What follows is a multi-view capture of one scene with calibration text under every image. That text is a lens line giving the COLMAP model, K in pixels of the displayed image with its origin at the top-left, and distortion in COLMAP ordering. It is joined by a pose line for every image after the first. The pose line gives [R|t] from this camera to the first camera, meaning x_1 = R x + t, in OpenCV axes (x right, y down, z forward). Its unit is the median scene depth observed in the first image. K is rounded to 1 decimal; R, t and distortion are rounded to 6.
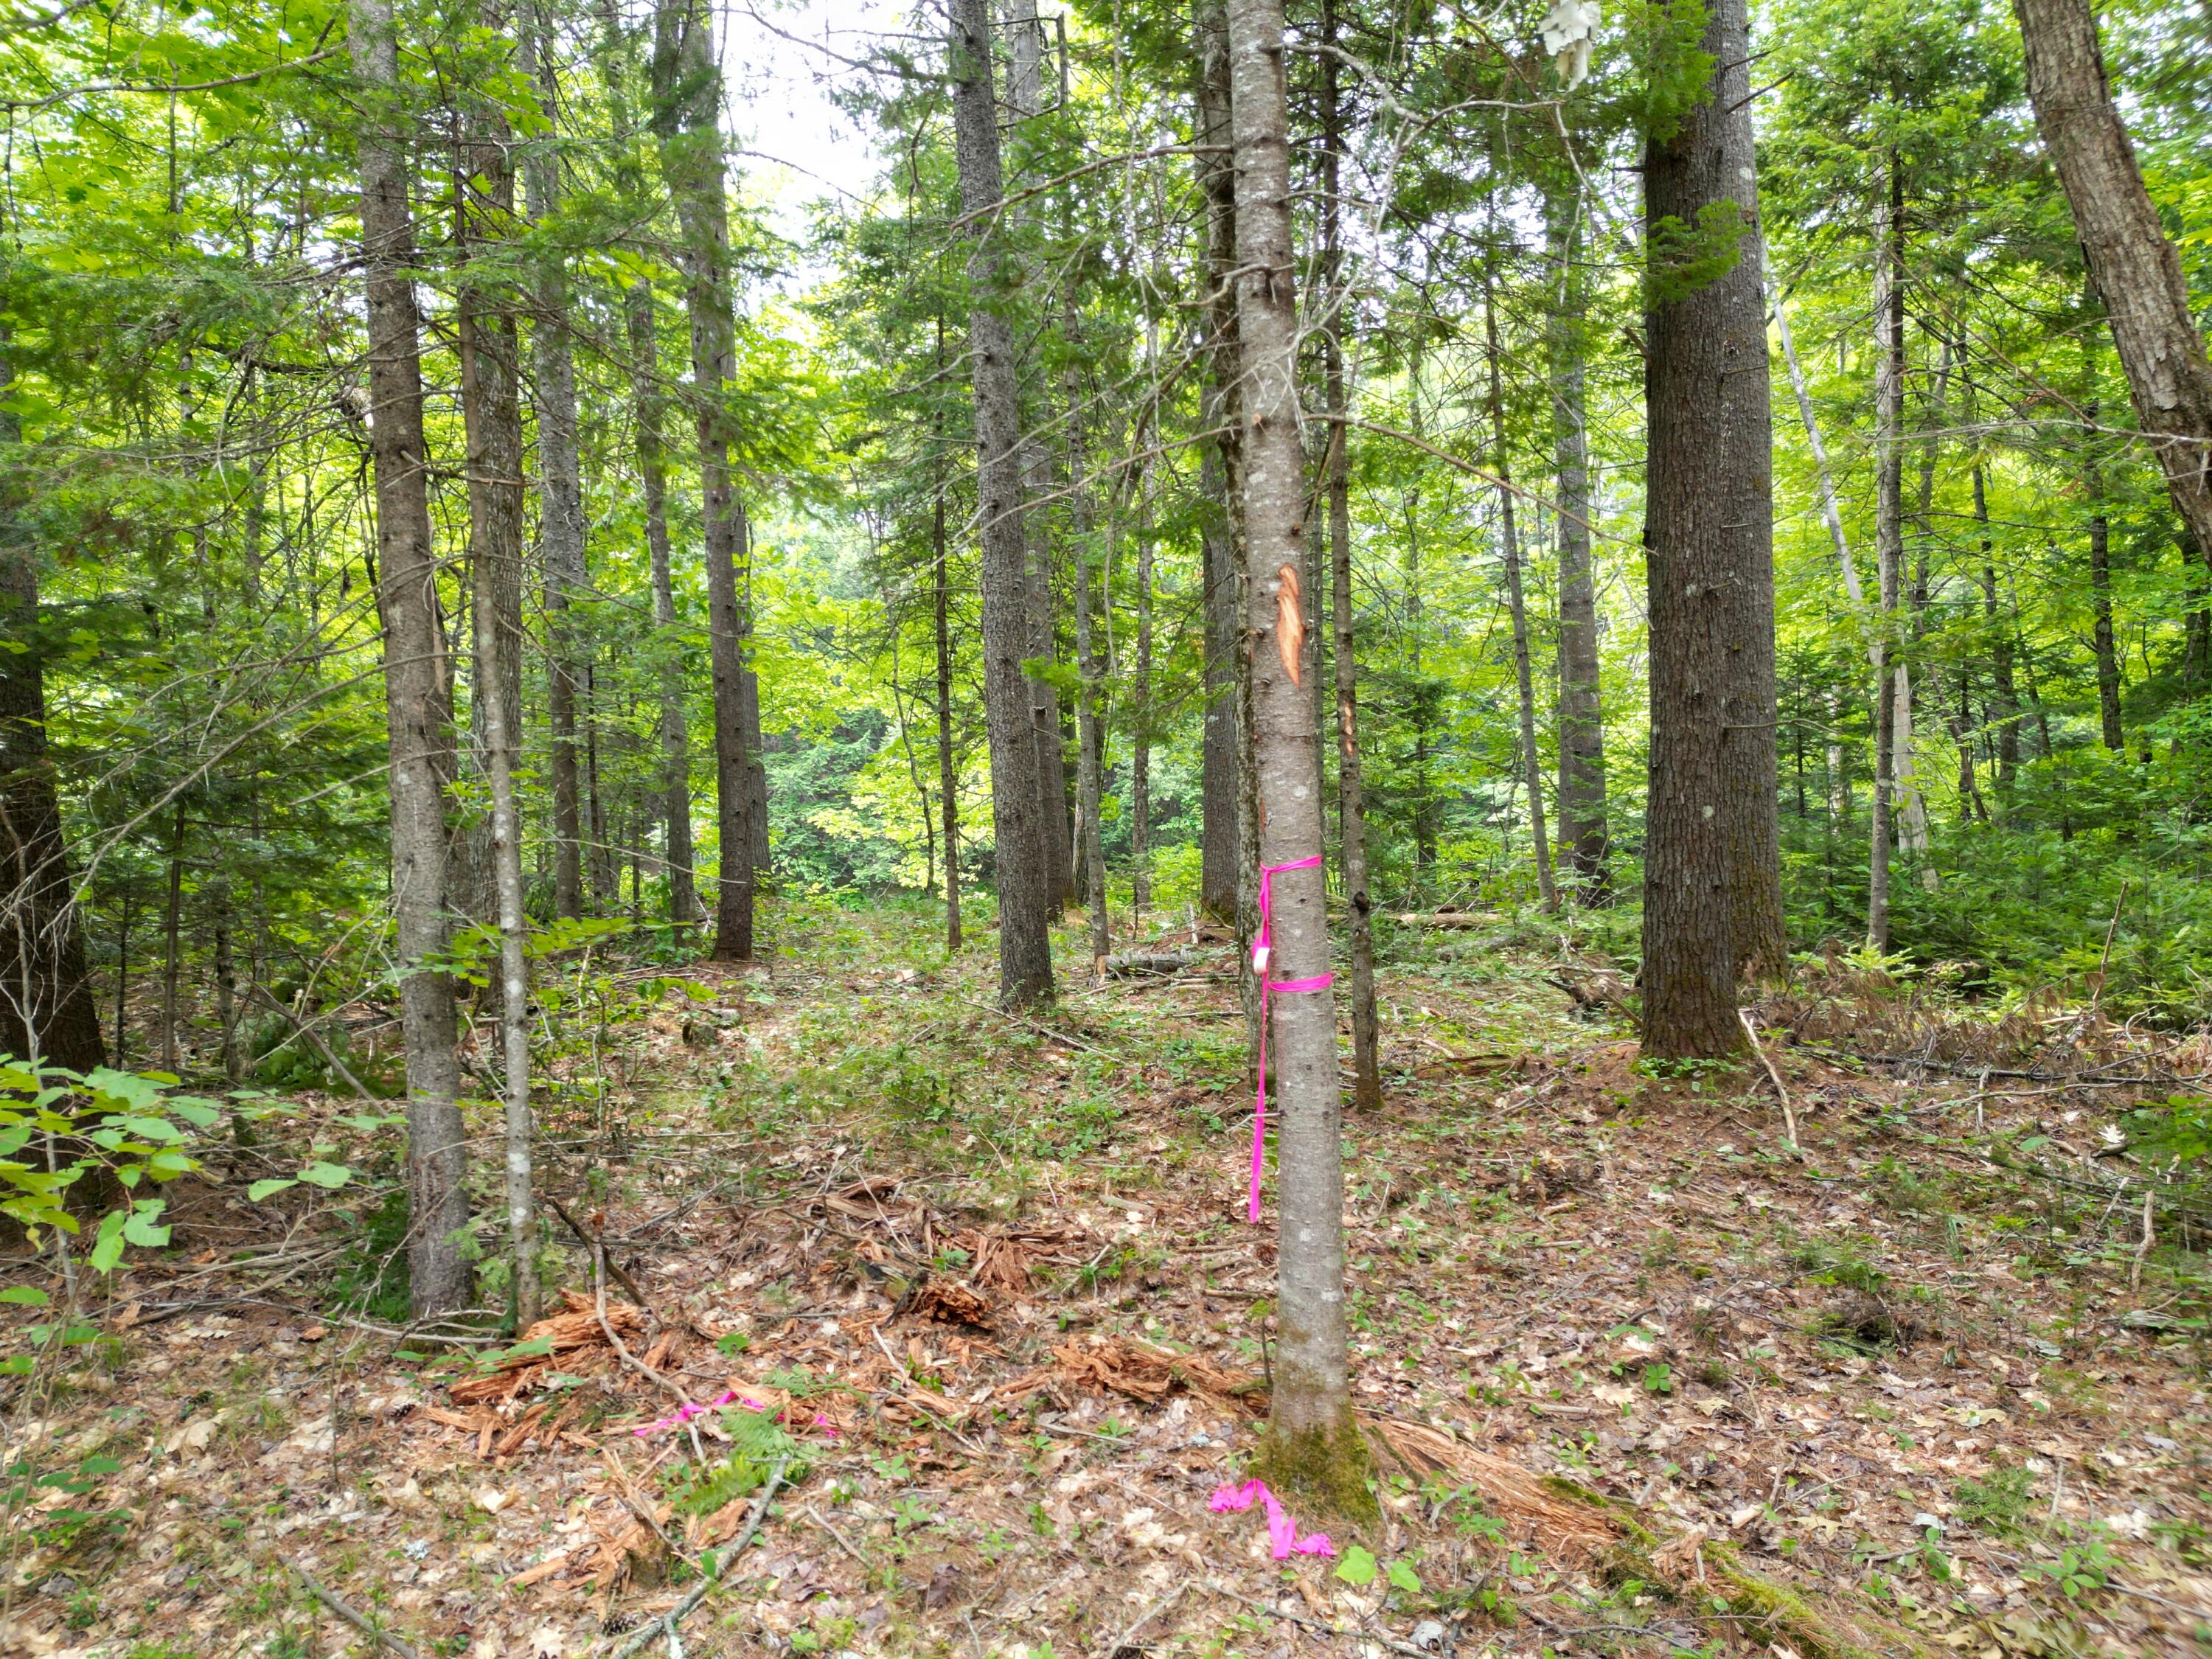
lens RADIAL K [[1554.0, 0, 1107.3], [0, 1554.0, 831.8], [0, 0, 1]] dist [0.063936, -0.052401]
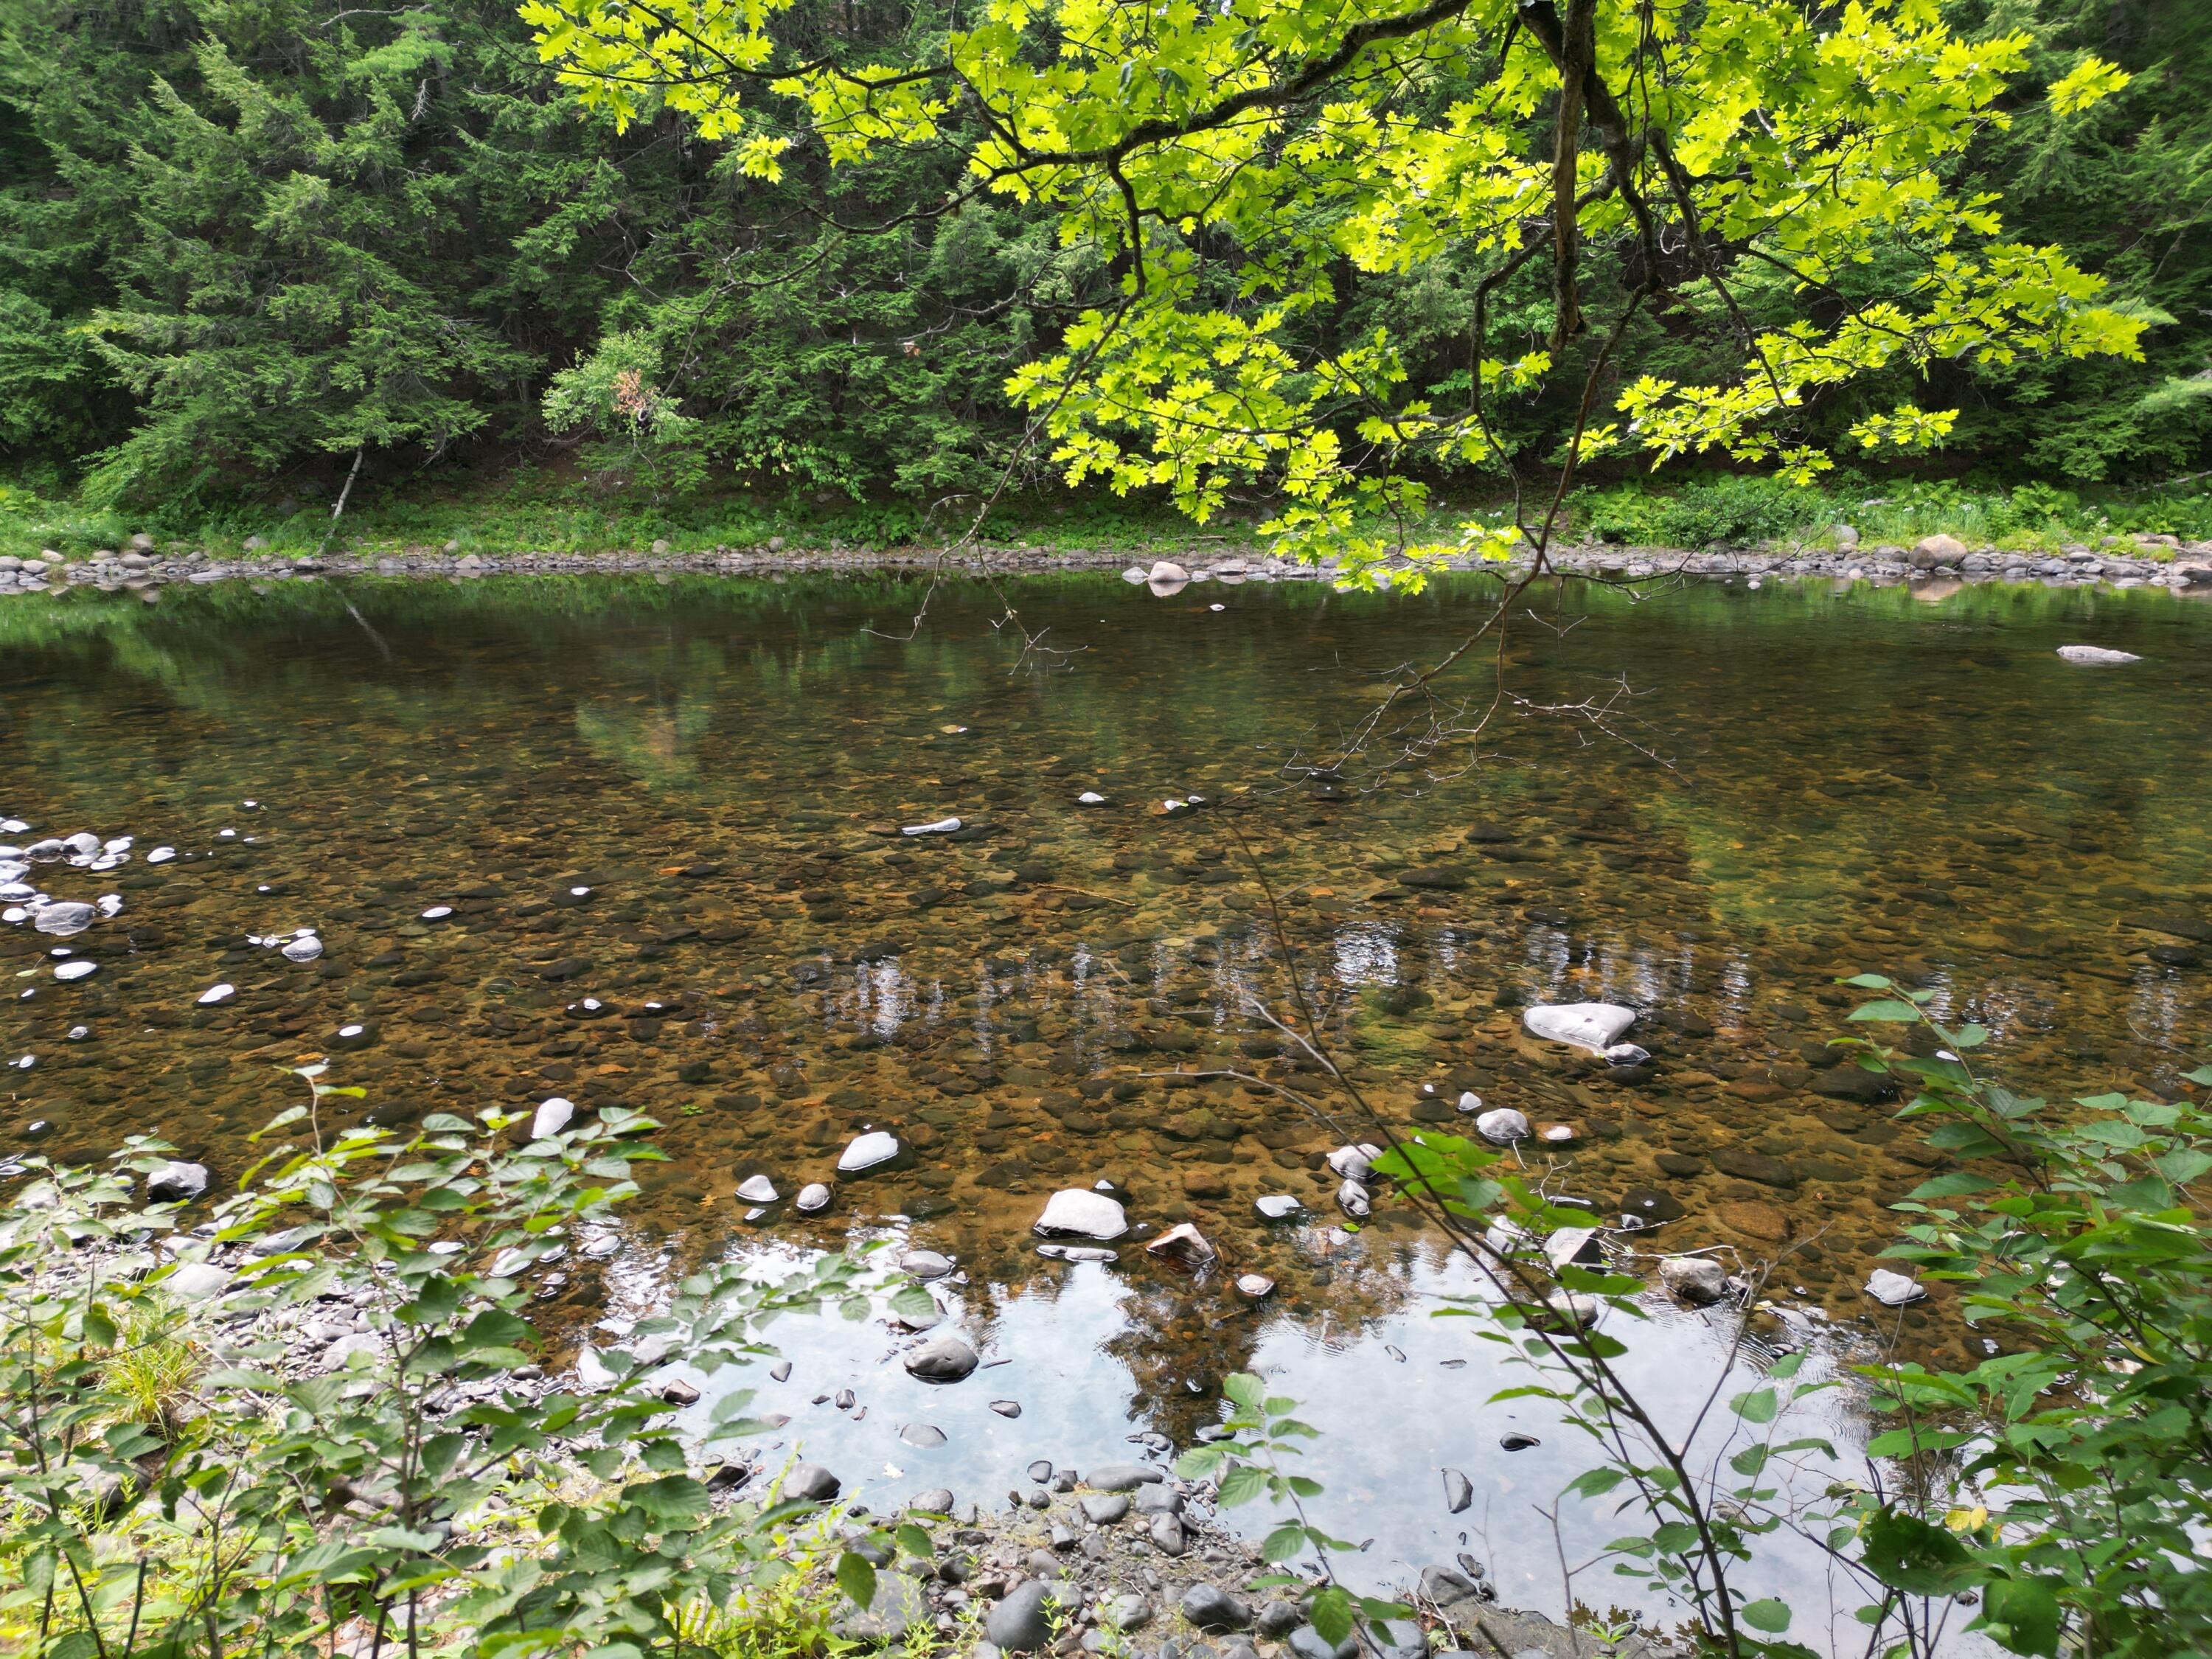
lens RADIAL K [[1554.0, 0, 1111.9], [0, 1554.0, 899.2], [0, 0, 1]] dist [0.063936, -0.052401]
pose [[0.999220, 0.016558, -0.035845, -0.058582], [-0.005707, 0.958854, 0.283842, 0.013930], [0.039070, -0.283416, 0.958201, 0.398500]]
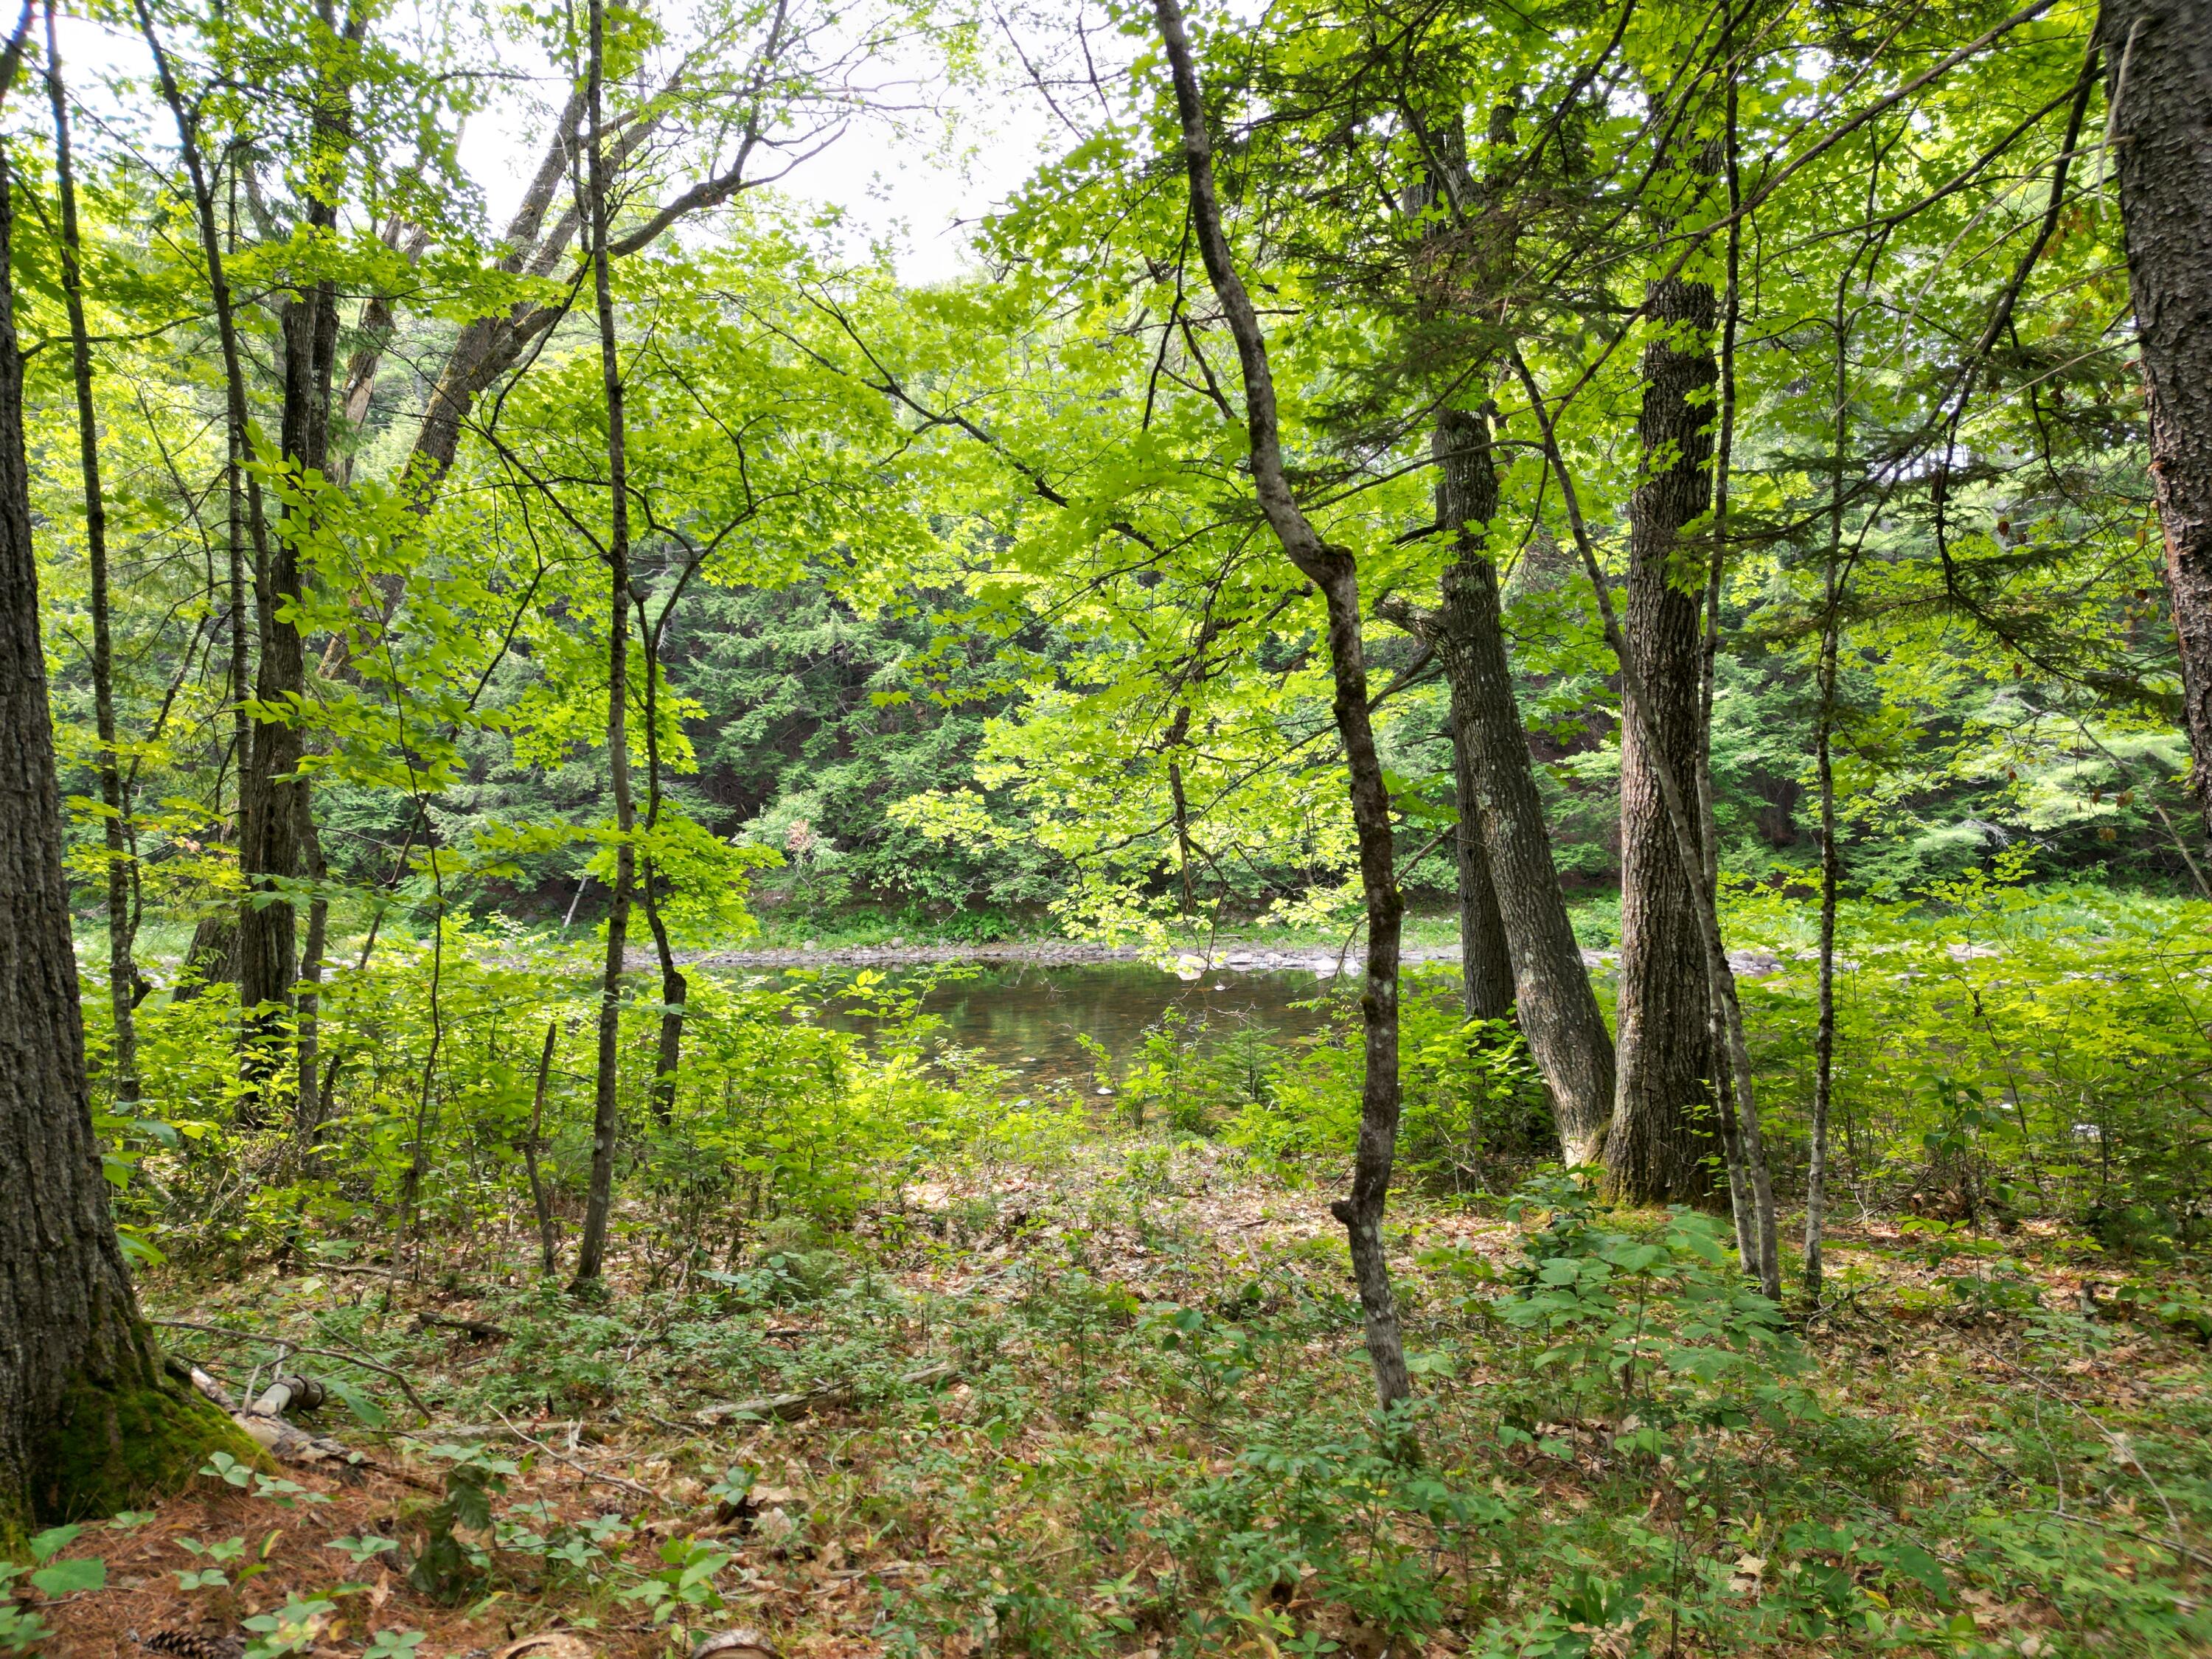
lens RADIAL K [[1554.0, 0, 1104.9], [0, 1554.0, 826.4], [0, 0, 1]] dist [0.063936, -0.052401]
pose [[0.995794, 0.000453, -0.091618, -0.035694], [-0.000914, 0.999987, -0.004992, -0.000143], [0.091614, 0.005055, 0.995782, 0.238116]]
